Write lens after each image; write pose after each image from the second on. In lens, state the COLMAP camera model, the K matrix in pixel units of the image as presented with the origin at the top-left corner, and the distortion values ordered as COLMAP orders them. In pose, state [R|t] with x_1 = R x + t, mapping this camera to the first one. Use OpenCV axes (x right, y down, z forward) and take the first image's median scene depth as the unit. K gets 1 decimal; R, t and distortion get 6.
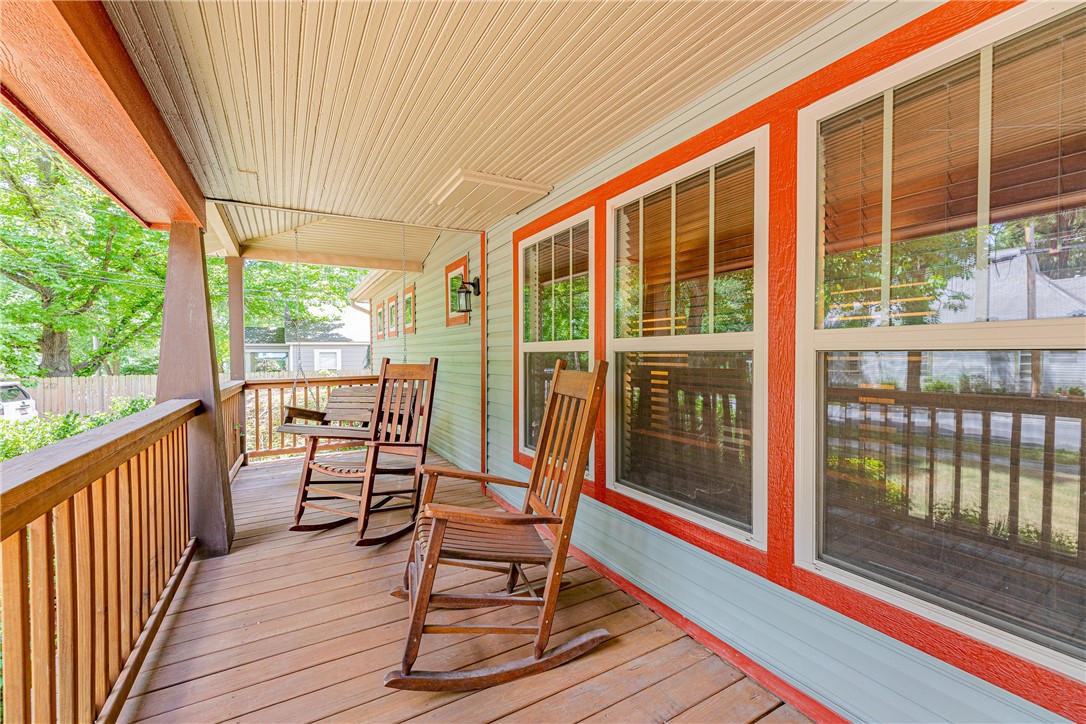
lens RADIAL K [[440.6, 0, 536.6], [0, 440.6, 361.4], [0, 0, 1]] dist [0.009446, 0.000188]
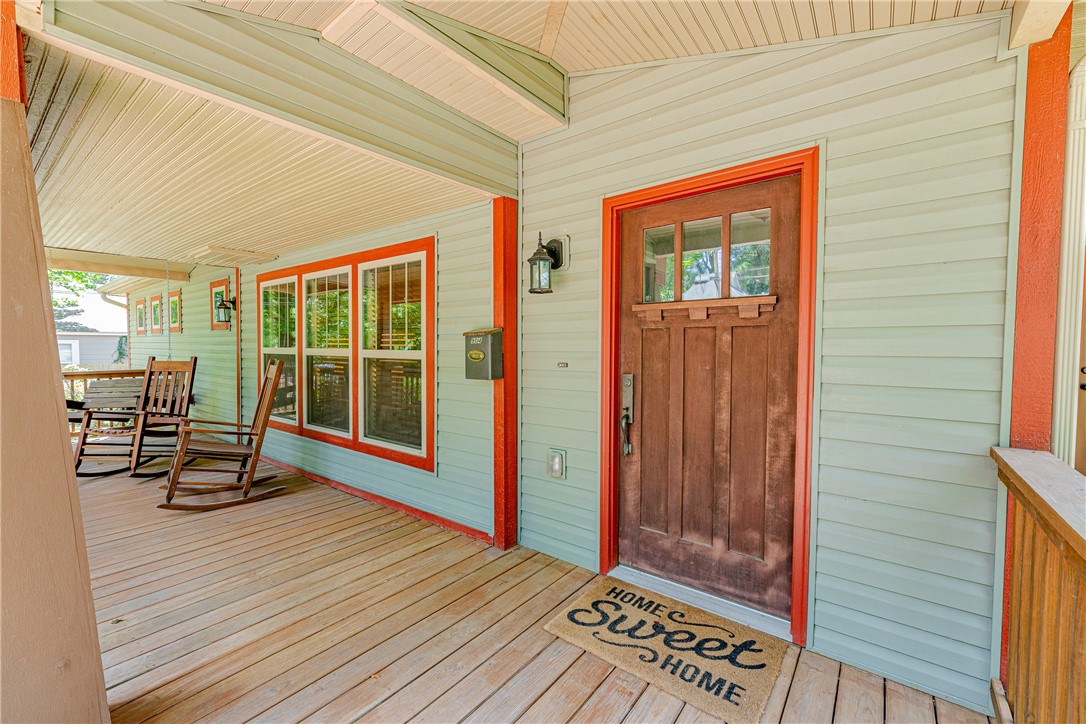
lens RADIAL K [[440.6, 0, 536.6], [0, 440.6, 361.4], [0, 0, 1]] dist [0.009446, 0.000188]
pose [[0.922959, -0.000166, 0.384897, 0.217606], [-0.005537, 0.999891, 0.013708, -0.016696], [-0.384857, -0.014783, 0.922858, -0.687984]]
